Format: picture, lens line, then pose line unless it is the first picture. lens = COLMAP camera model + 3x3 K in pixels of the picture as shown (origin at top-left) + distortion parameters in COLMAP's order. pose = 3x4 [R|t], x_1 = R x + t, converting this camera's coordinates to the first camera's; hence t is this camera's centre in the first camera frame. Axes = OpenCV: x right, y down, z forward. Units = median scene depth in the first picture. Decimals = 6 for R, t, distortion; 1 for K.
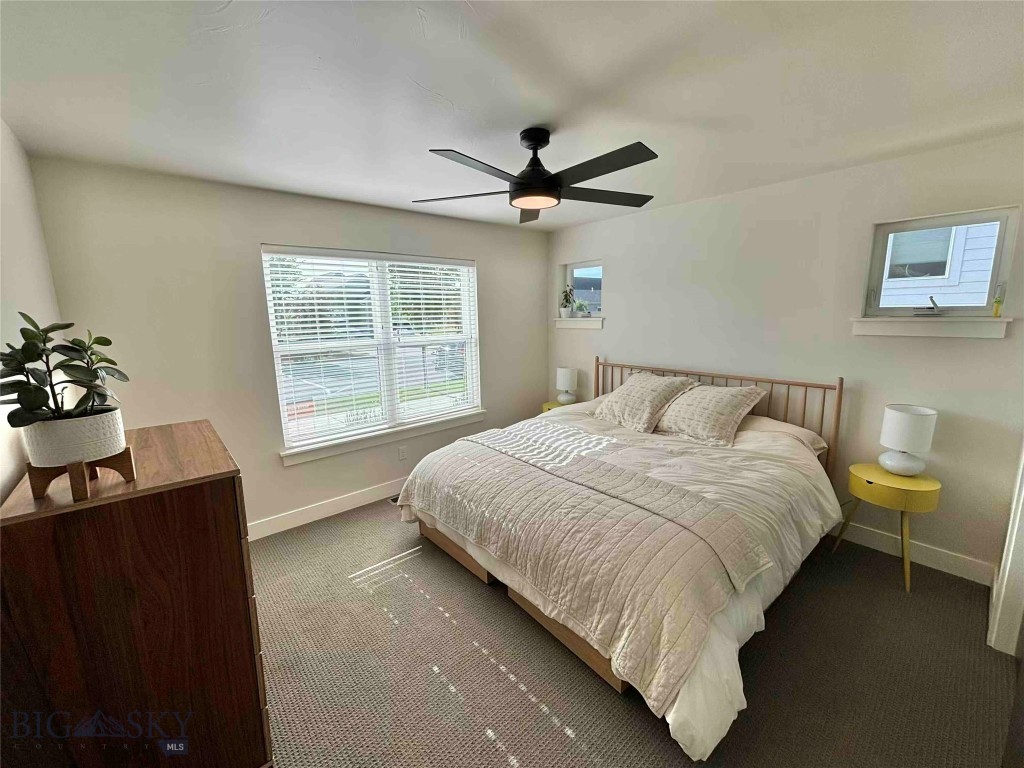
lens RADIAL K [[414.6, 0, 509.9], [0, 414.6, 368.5], [0, 0, 1]] dist [0.000031, -0.000023]
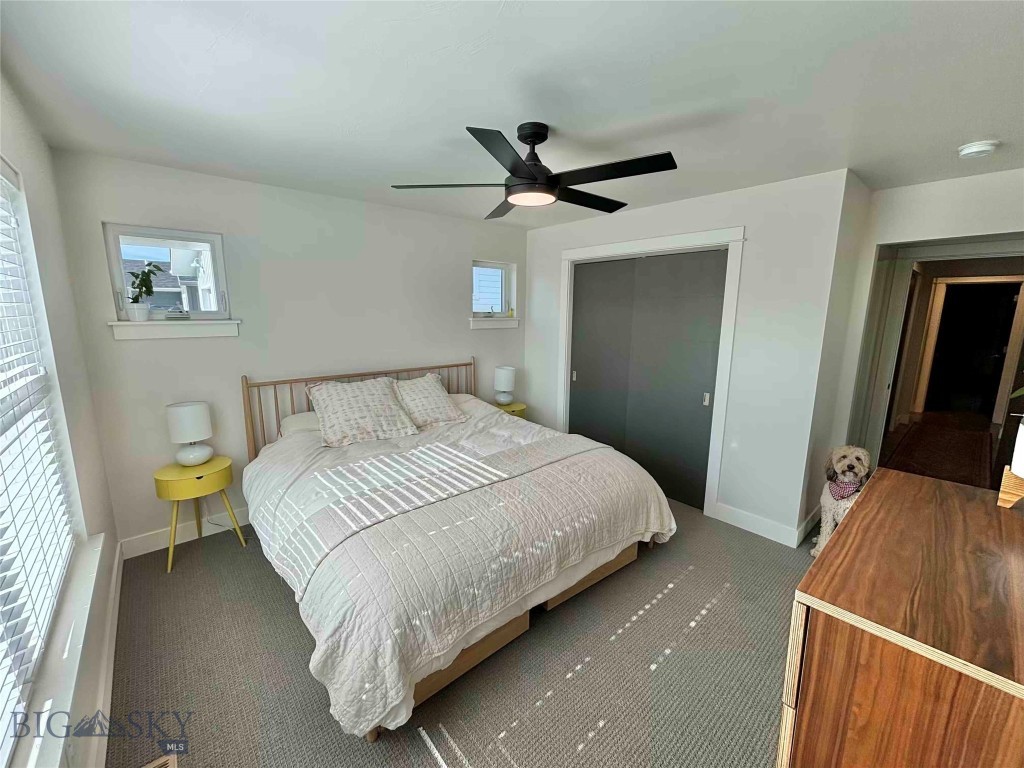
lens RADIAL K [[409.7, 0, 516.6], [0, 409.7, 382.8], [0, 0, 1]] dist [-0.001458, -0.000248]
pose [[-0.008163, -0.157995, 0.987406, -0.806345], [0.134195, 0.978334, 0.157652, -0.112256], [-0.990921, 0.133792, 0.013216, 0.945722]]
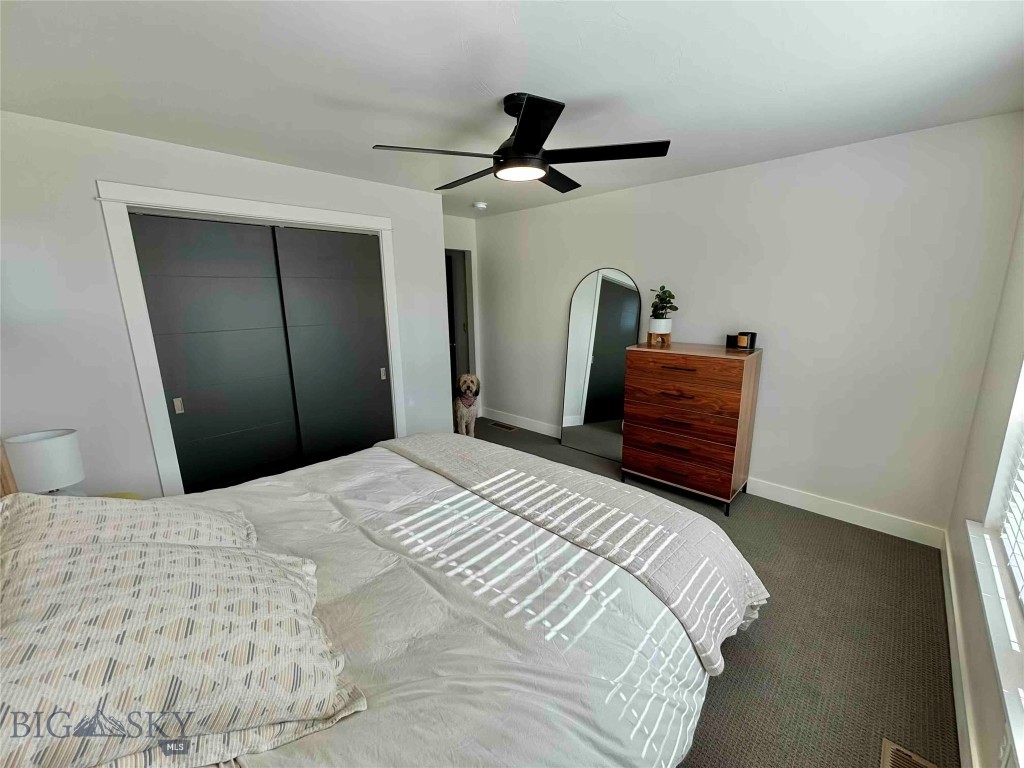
lens RADIAL K [[409.7, 0, 516.6], [0, 409.7, 382.8], [0, 0, 1]] dist [-0.001458, -0.000248]
pose [[-0.994041, 0.056221, -0.093390, 0.168510], [0.020046, 0.936404, 0.350350, -0.234991], [0.107148, 0.346390, -0.931951, 1.765854]]
